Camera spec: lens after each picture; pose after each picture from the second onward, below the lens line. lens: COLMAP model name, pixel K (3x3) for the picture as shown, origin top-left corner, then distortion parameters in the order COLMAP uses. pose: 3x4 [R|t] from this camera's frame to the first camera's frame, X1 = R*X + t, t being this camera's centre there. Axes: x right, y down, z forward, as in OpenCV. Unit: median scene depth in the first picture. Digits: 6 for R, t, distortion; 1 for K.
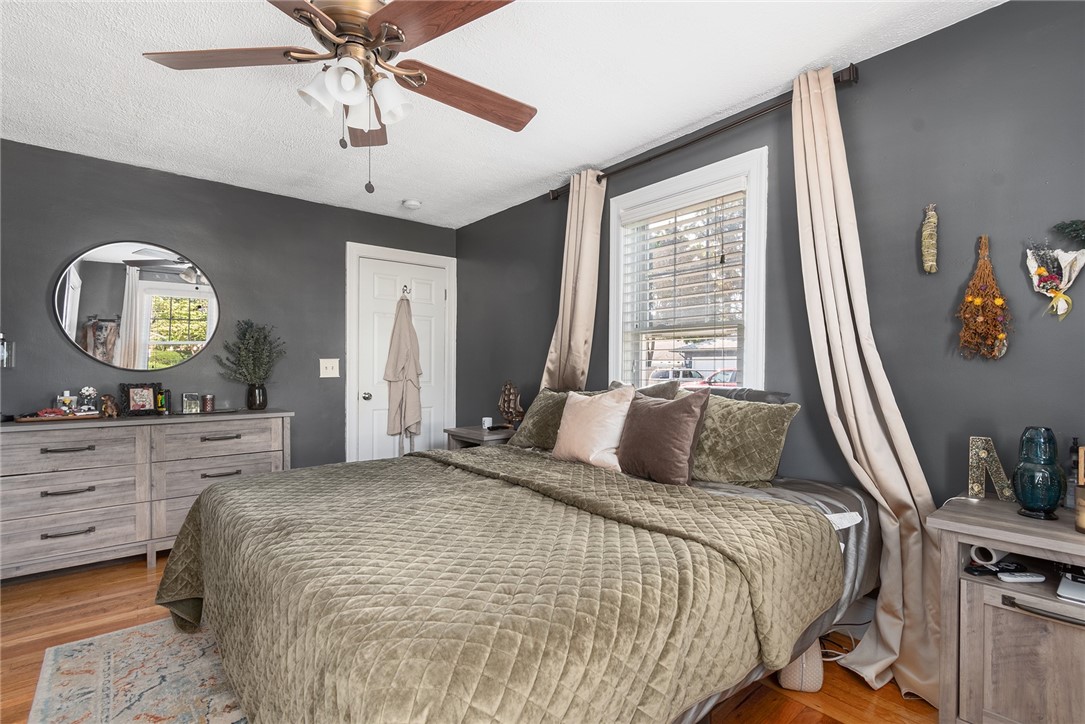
lens RADIAL K [[495.7, 0, 570.9], [0, 495.7, 371.2], [0, 0, 1]] dist [0.002491, 0.000233]
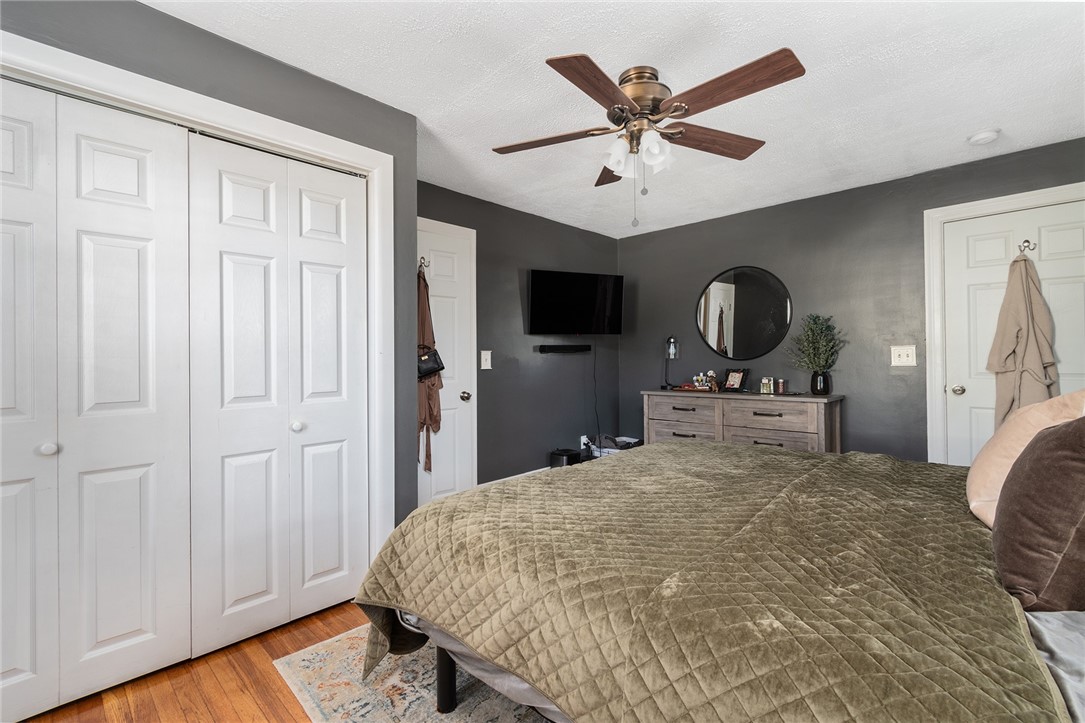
lens RADIAL K [[495.7, 0, 544.7], [0, 495.7, 356.0], [0, 0, 1]] dist [0.002491, 0.000233]
pose [[0.099595, -0.008895, -0.994988, 0.457283], [0.007412, 0.999939, -0.008197, -0.004273], [0.995000, -0.006559, 0.099655, 0.324689]]
